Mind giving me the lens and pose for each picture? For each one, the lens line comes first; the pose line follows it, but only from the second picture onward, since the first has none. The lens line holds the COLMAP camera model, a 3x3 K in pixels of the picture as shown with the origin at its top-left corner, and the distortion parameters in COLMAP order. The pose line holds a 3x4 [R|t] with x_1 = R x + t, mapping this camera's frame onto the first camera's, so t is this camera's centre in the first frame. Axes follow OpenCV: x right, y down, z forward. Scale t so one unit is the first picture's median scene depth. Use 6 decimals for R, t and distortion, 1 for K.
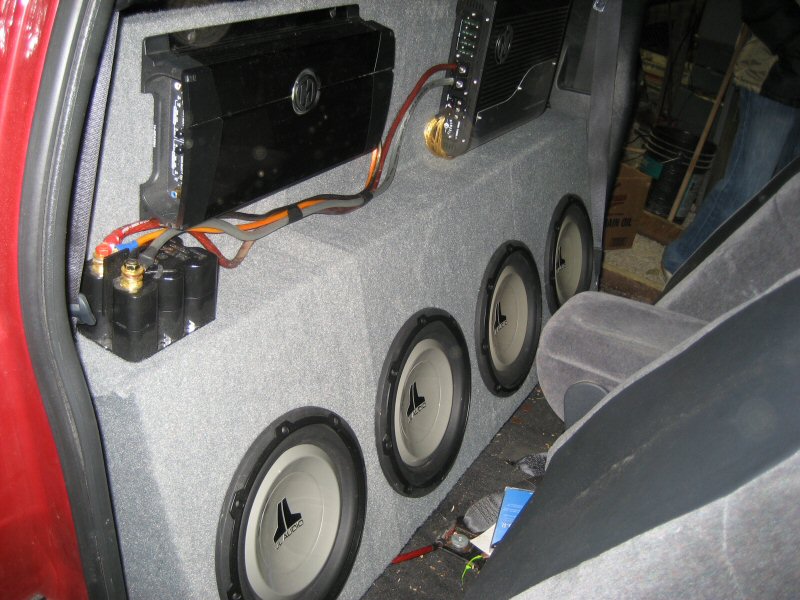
lens RADIAL K [[843.7, 0, 398.1], [0, 843.7, 286.9], [0, 0, 1]] dist [-0.148236, 0.246071]
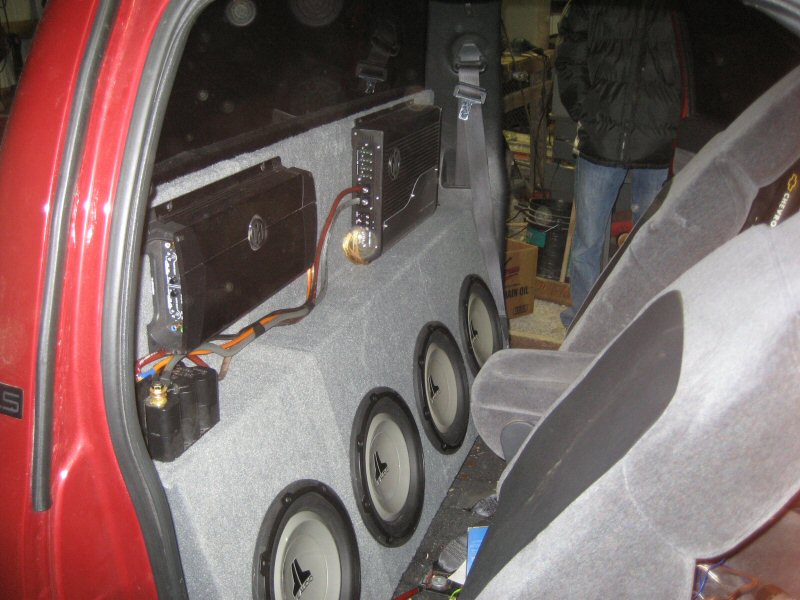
lens RADIAL K [[843.7, 0, 398.1], [0, 843.7, 286.9], [0, 0, 1]] dist [-0.148236, 0.246071]
pose [[0.976785, -0.178027, 0.119151, -0.052901], [0.191277, 0.975249, -0.110913, 0.024859], [-0.096456, 0.131129, 0.986662, -0.216218]]
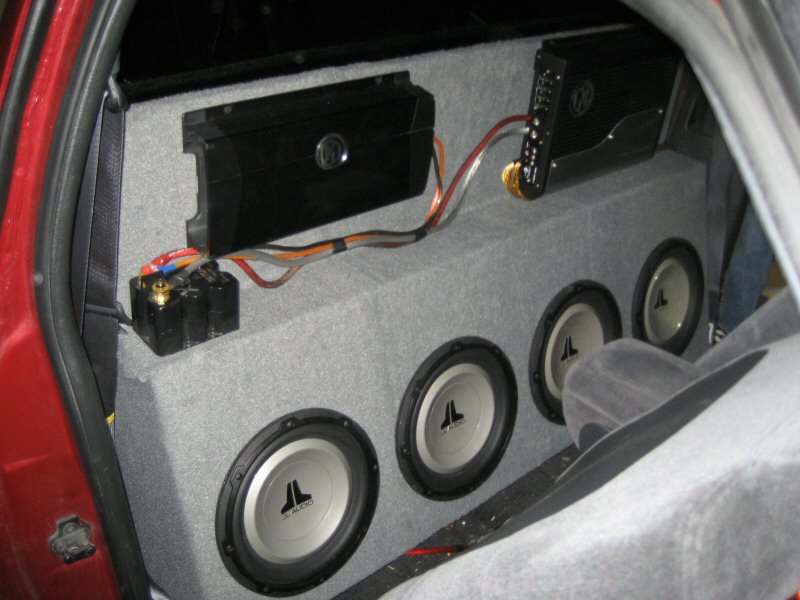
lens RADIAL K [[843.7, 0, 398.1], [0, 843.7, 286.9], [0, 0, 1]] dist [-0.148236, 0.246071]
pose [[0.947712, 0.104388, -0.301572, 0.287336], [-0.101941, 0.994504, 0.023885, -0.059602], [0.302407, 0.008106, 0.953144, -0.101226]]
